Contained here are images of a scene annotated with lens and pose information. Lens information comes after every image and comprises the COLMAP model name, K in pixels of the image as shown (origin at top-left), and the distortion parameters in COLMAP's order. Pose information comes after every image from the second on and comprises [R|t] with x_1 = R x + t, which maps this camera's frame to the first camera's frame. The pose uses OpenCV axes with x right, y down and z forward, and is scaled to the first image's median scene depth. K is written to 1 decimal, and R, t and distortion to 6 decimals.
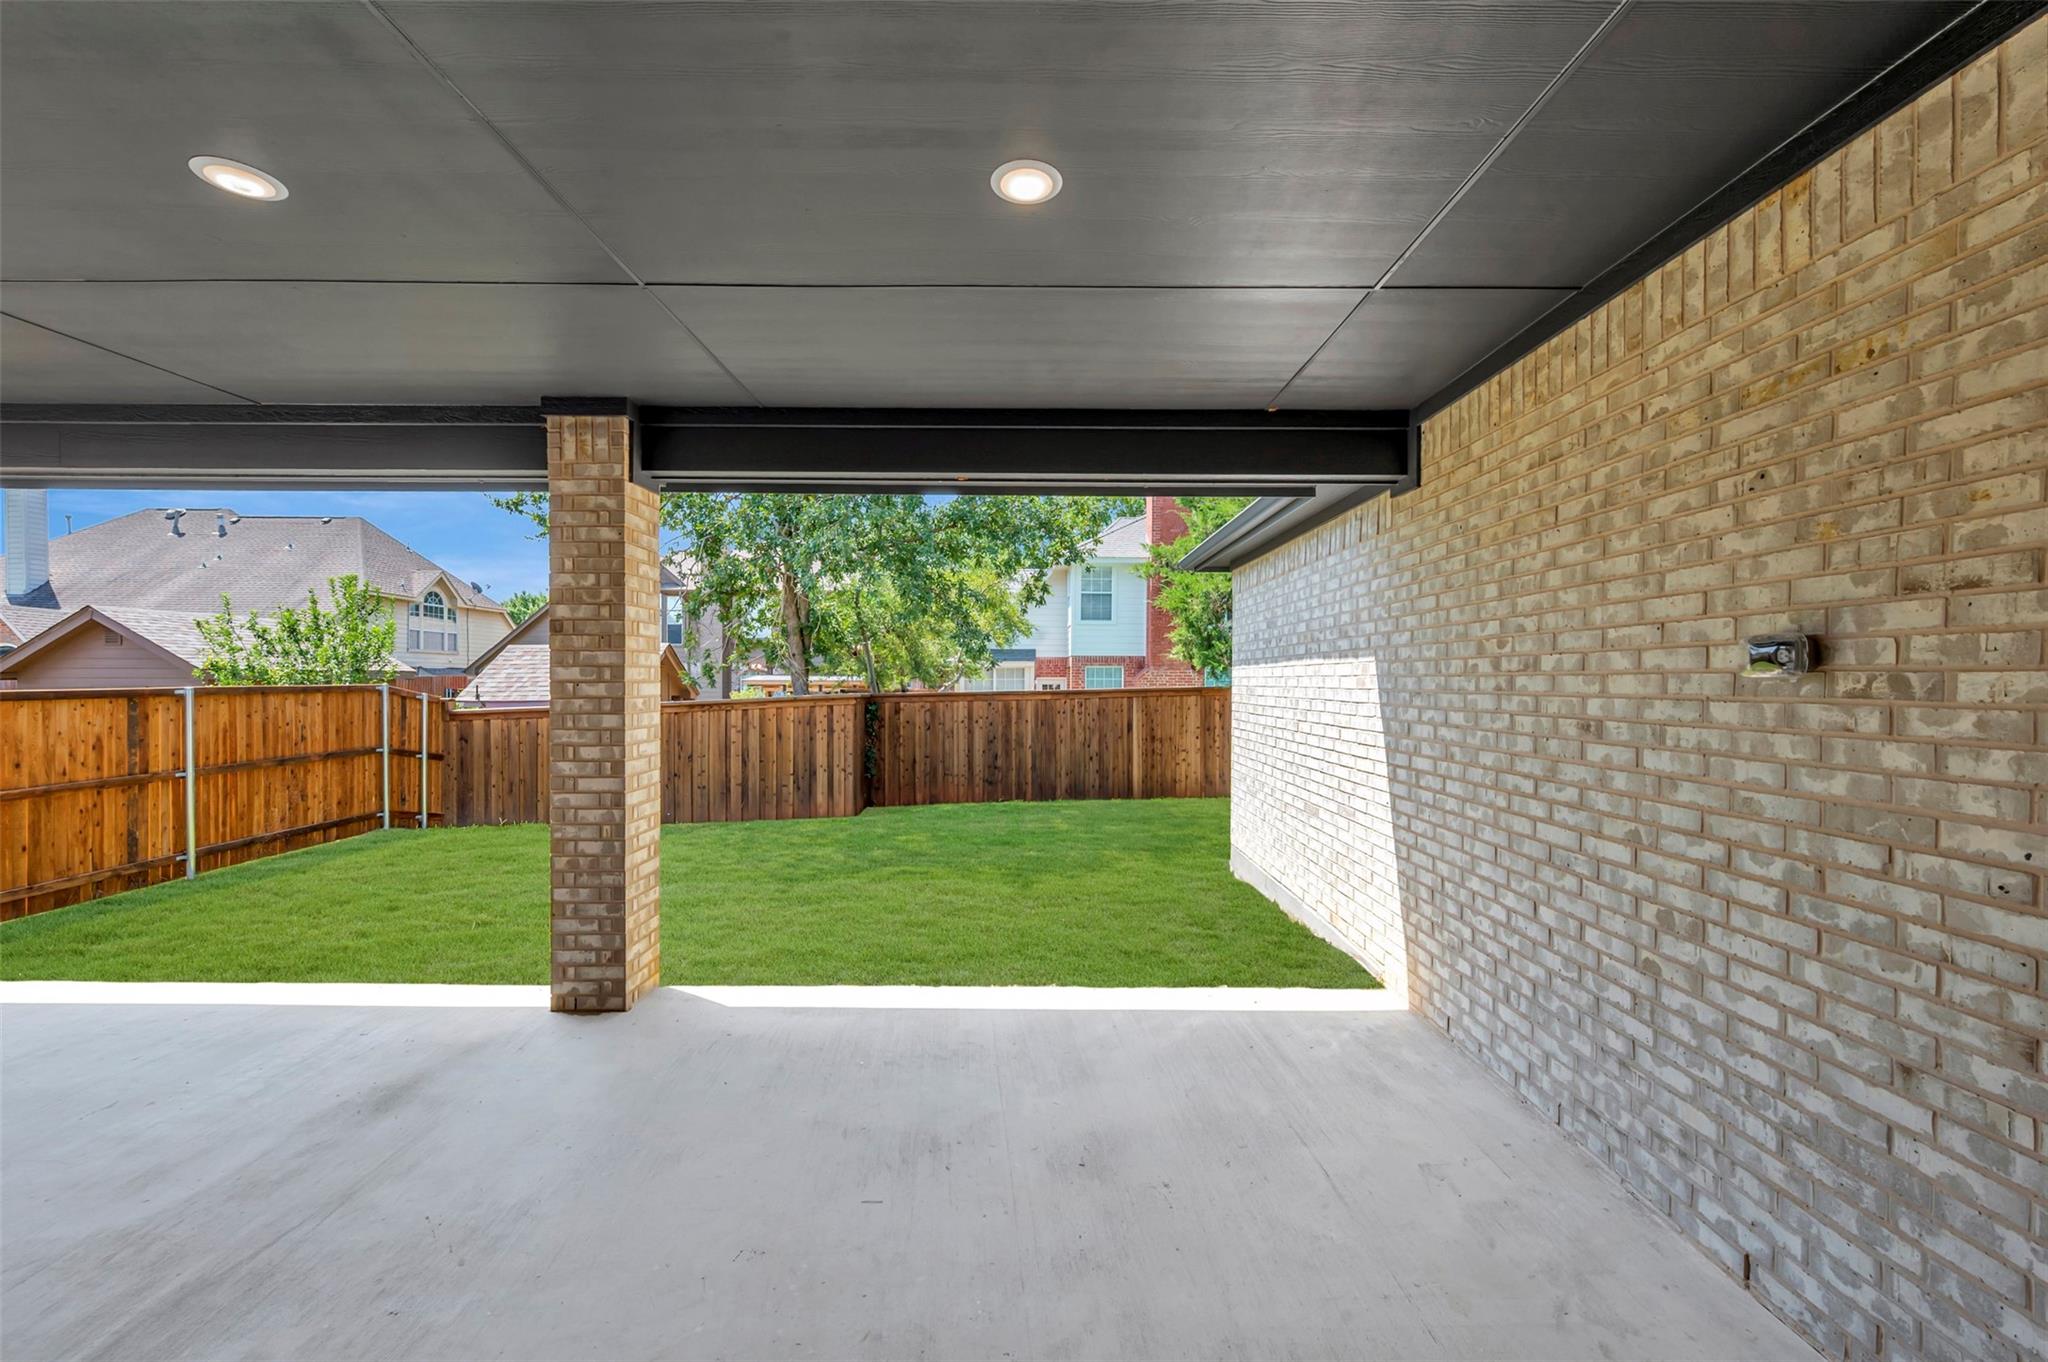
lens RADIAL K [[804.8, 0, 1023.9], [0, 804.8, 687.7], [0, 0, 1]] dist [-0.000746, -0.000128]
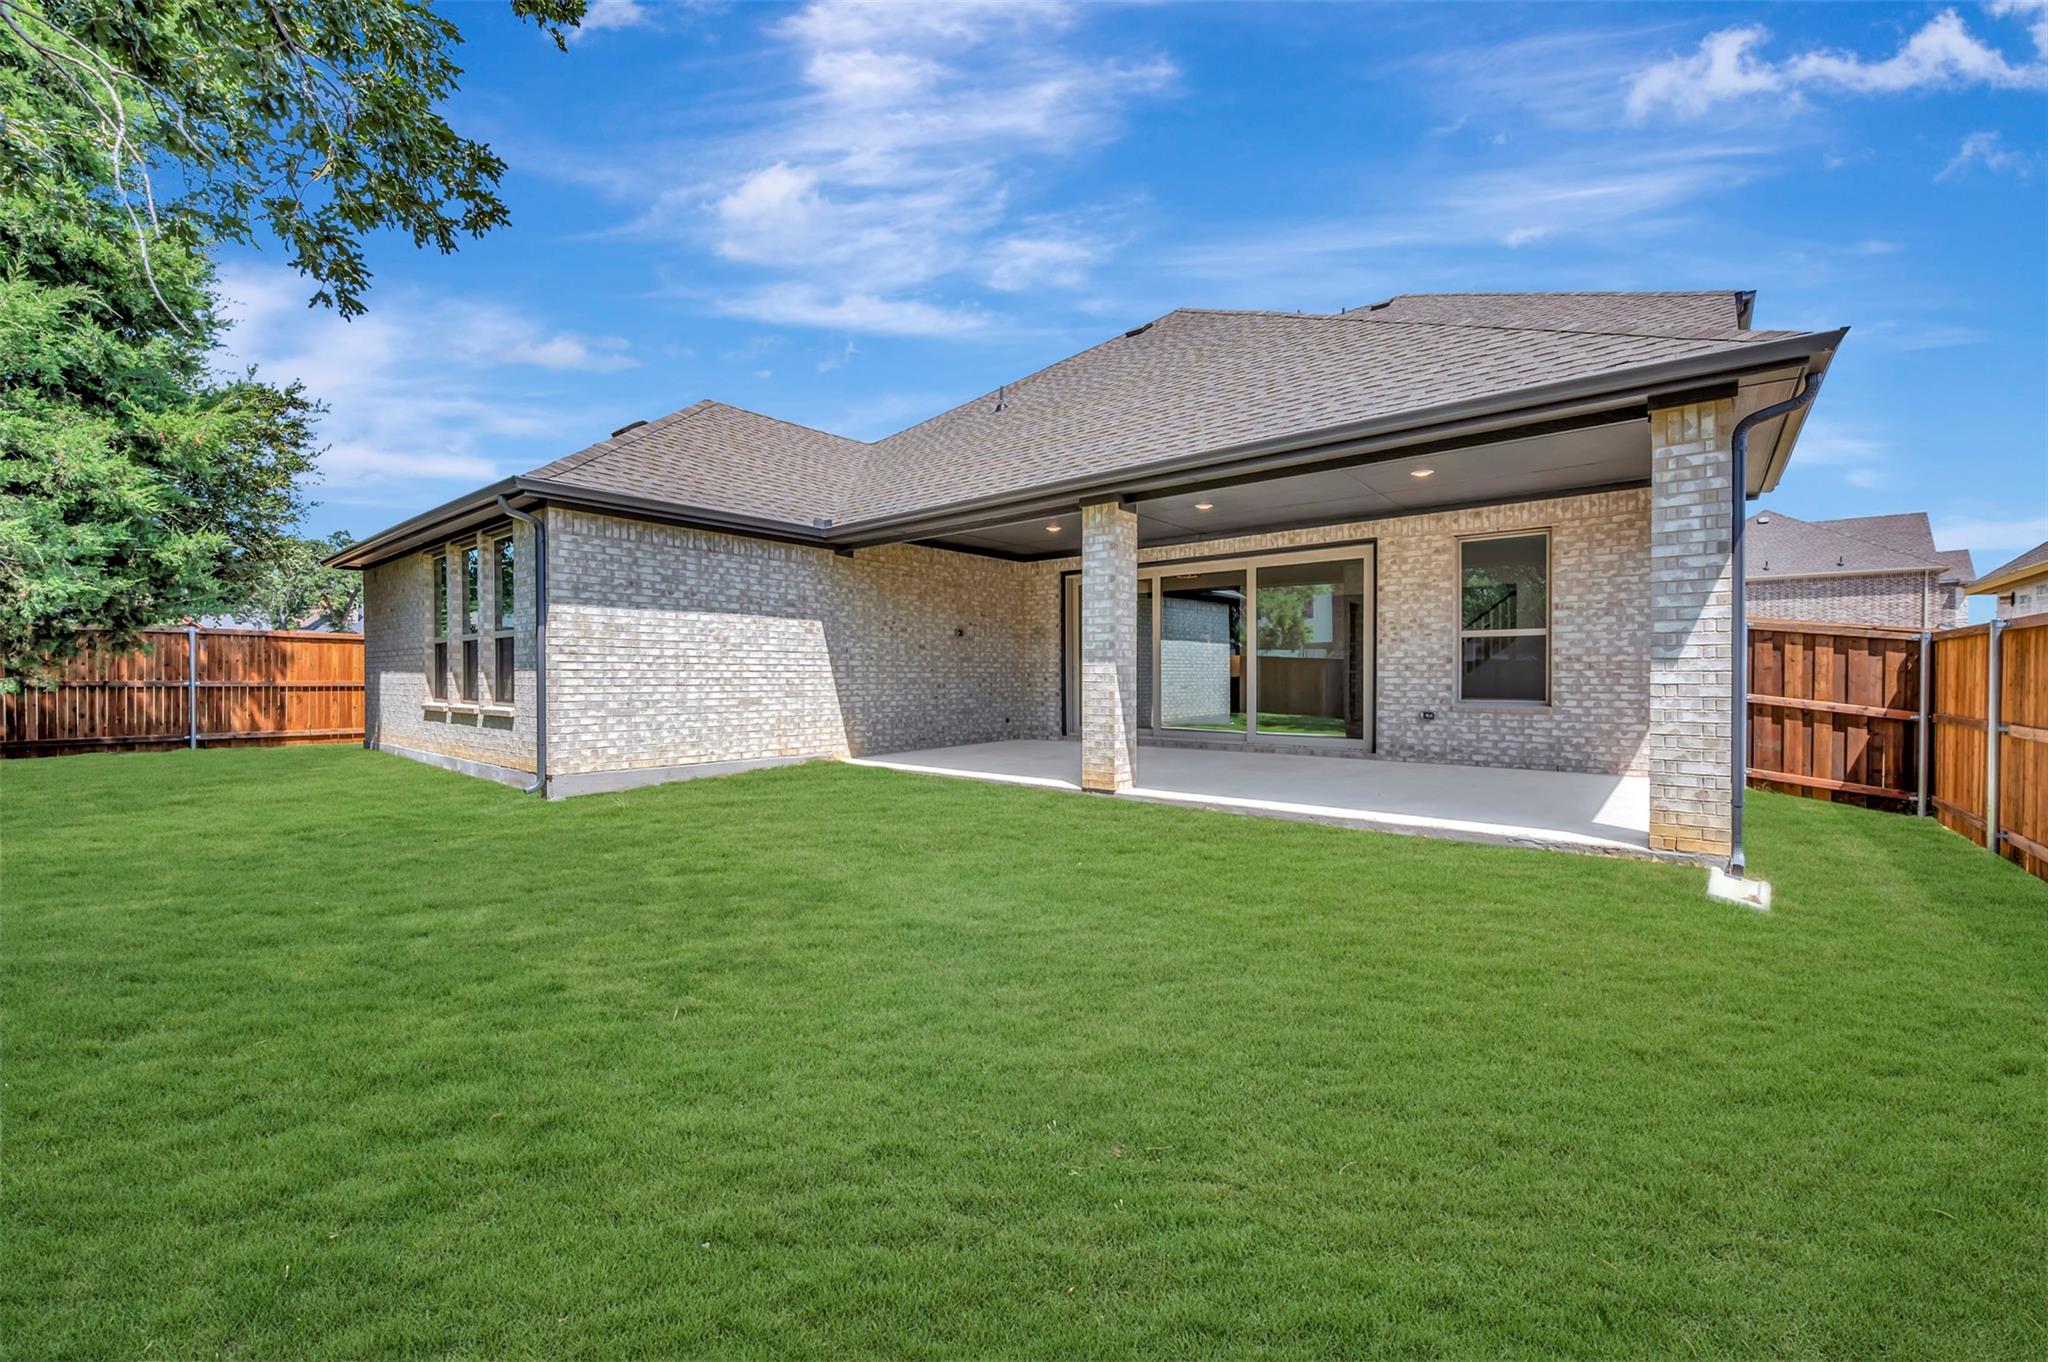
lens RADIAL K [[804.8, 0, 1023.9], [0, 804.8, 687.7], [0, 0, 1]] dist [-0.000746, -0.000128]
pose [[-0.769841, -0.012828, 0.638107, -2.492927], [0.002602, 0.999727, 0.023236, 0.176741], [-0.638231, 0.019549, -0.769597, 4.105773]]
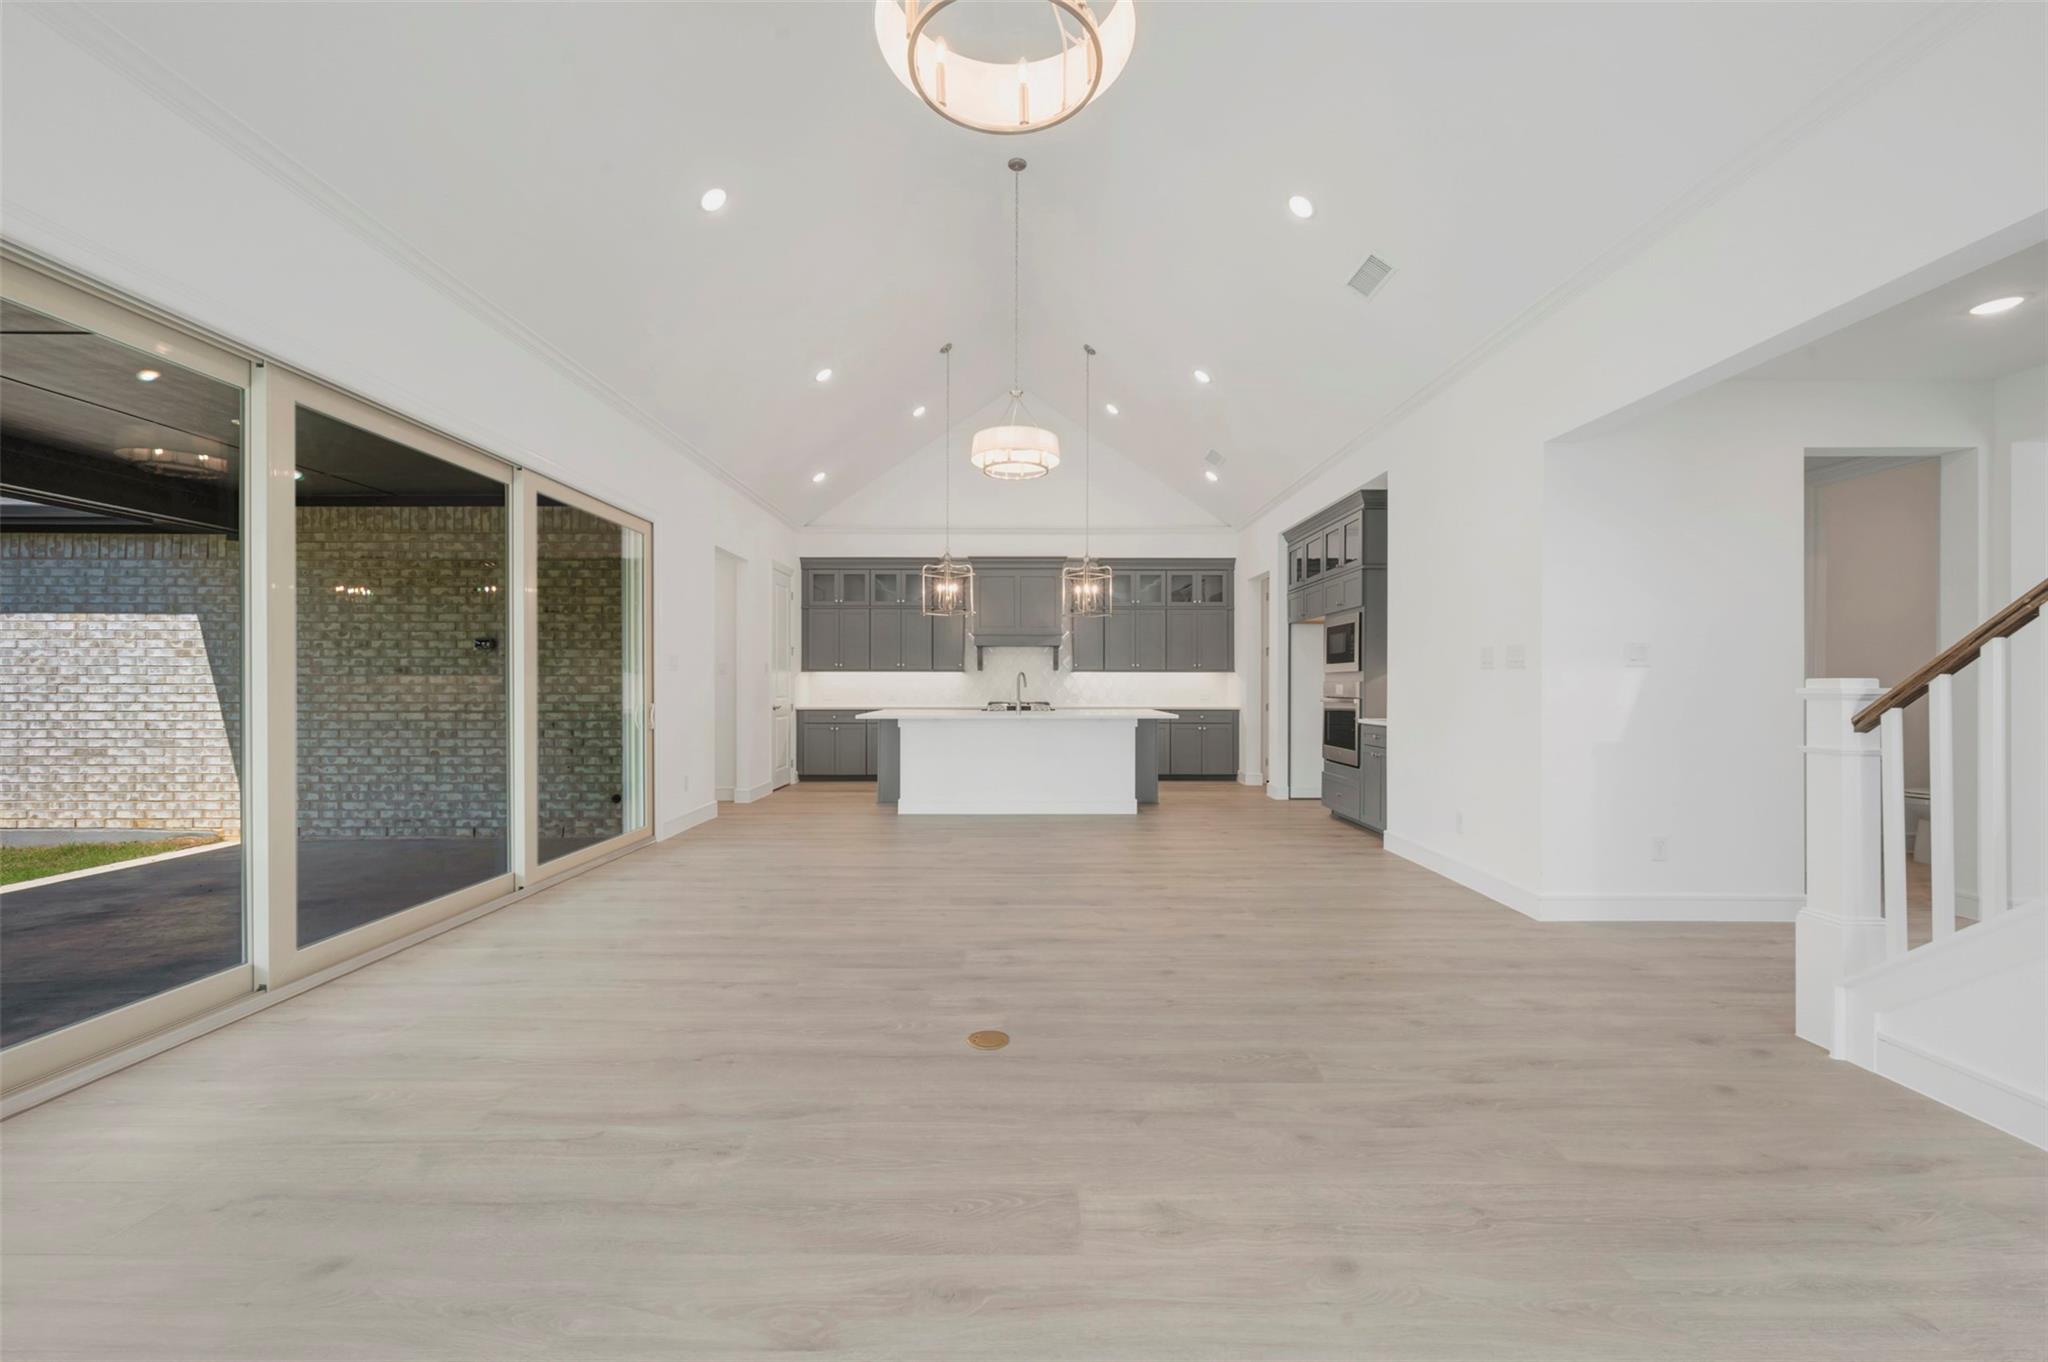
lens RADIAL K [[804.8, 0, 1023.9], [0, 804.8, 687.7], [0, 0, 1]] dist [-0.000746, -0.000128]
pose [[-0.011995, -0.006490, 0.999907, -1.983224], [0.008380, 0.999943, 0.006591, 0.112072], [-0.999893, 0.008458, -0.011940, -0.993347]]
